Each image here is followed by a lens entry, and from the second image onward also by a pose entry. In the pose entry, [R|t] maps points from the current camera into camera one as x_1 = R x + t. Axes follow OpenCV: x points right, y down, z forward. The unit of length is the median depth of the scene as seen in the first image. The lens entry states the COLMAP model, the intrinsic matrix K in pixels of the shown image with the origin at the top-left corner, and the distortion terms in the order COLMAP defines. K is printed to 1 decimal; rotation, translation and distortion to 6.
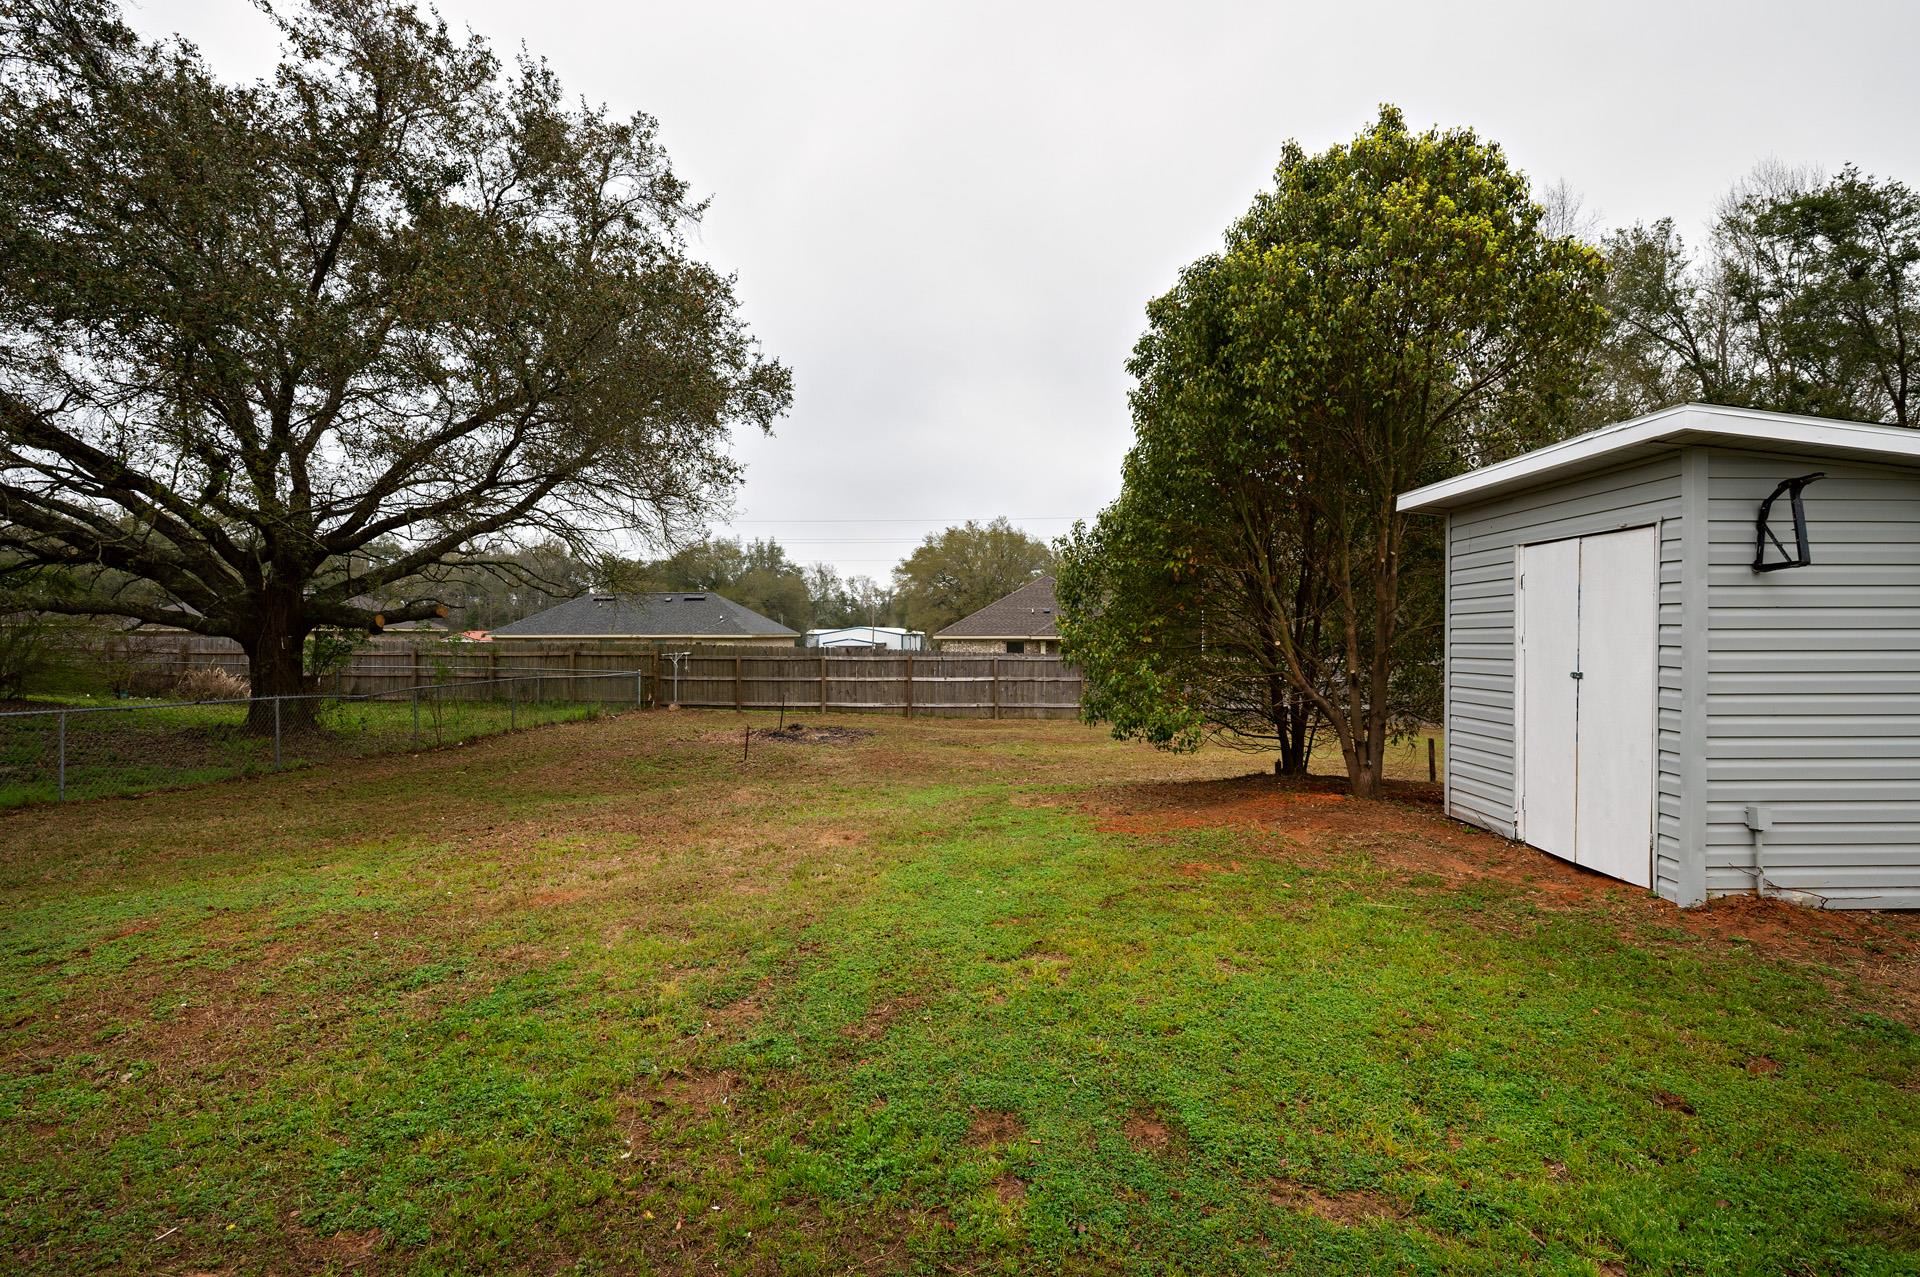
lens RADIAL K [[925.0, 0, 960.6], [0, 925.0, 633.9], [0, 0, 1]] dist [0.002333, -0.000499]
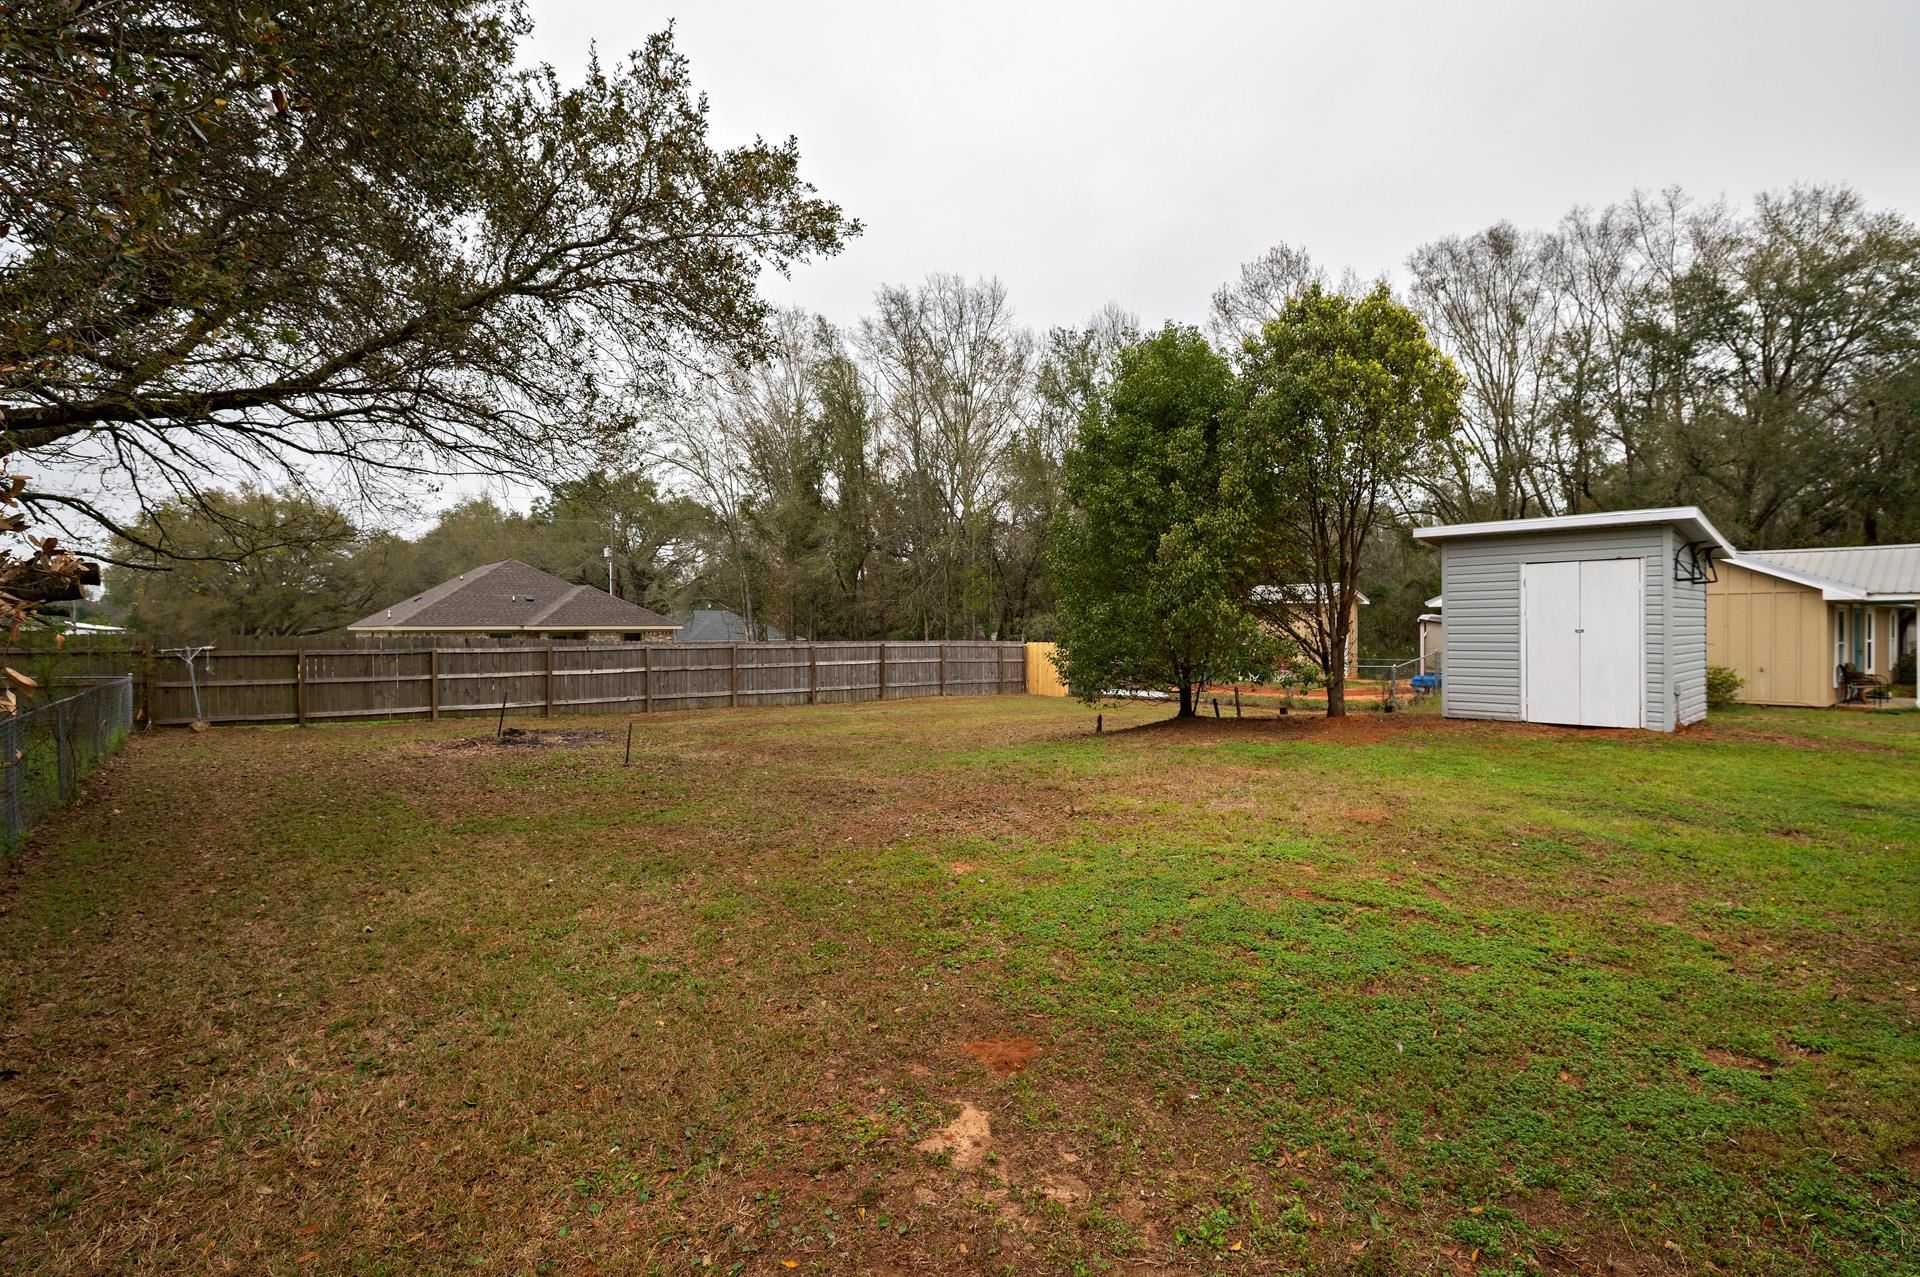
lens RADIAL K [[925.0, 0, 961.8], [0, 925.0, 640.1], [0, 0, 1]] dist [0.002333, -0.000499]
pose [[0.718302, -0.010665, 0.695650, -0.382239], [0.002625, 0.999917, 0.012619, 0.008237], [-0.695727, -0.007238, 0.718270, 0.114398]]
